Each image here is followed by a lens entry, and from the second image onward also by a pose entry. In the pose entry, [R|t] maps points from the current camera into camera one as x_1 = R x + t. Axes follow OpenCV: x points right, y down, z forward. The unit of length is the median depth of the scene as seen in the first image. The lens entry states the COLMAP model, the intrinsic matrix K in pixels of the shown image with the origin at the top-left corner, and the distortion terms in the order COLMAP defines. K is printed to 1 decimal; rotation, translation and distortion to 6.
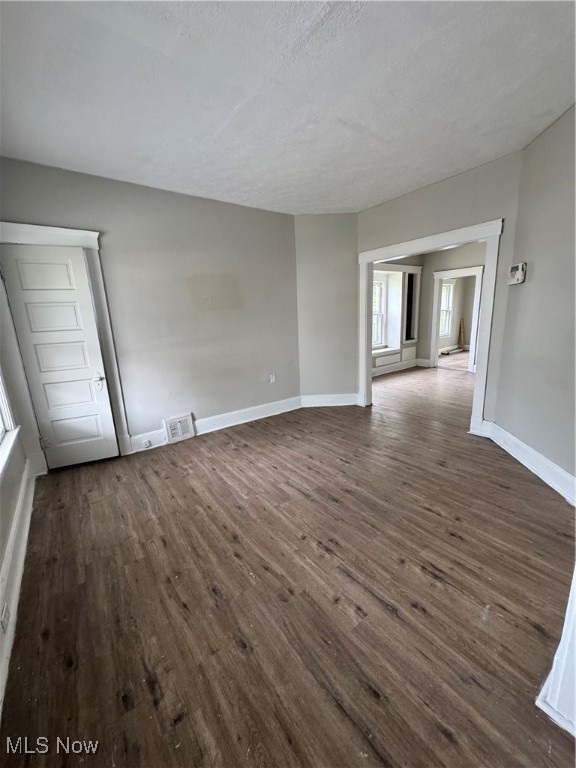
lens RADIAL K [[311.7, 0, 288.0], [0, 311.7, 384.0], [0, 0, 1]] dist [-0.009596, 0.000016]
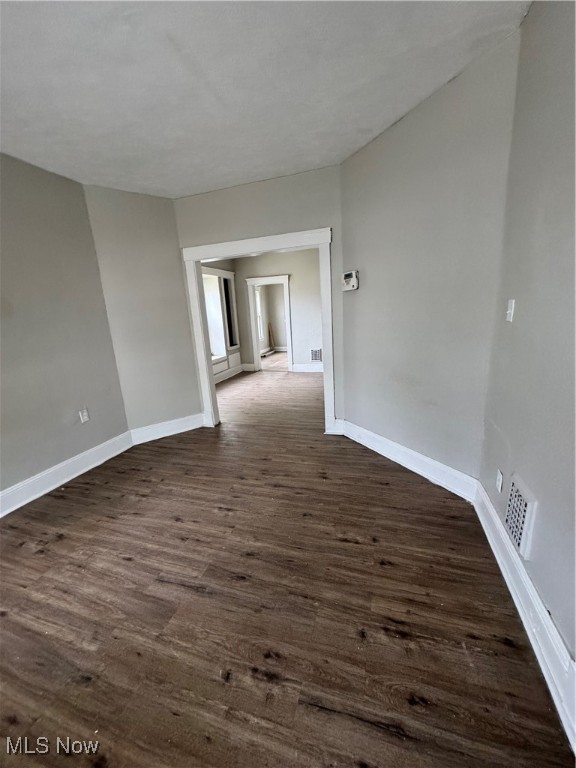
lens RADIAL K [[304.8, 0, 288.0], [0, 304.8, 384.0], [0, 0, 1]] dist [-0.000691, 0.000041]
pose [[0.810624, -0.135830, 0.569596, -0.082083], [0.143825, 0.989112, 0.031185, -0.063198], [-0.567630, 0.056643, 0.821333, 0.264222]]
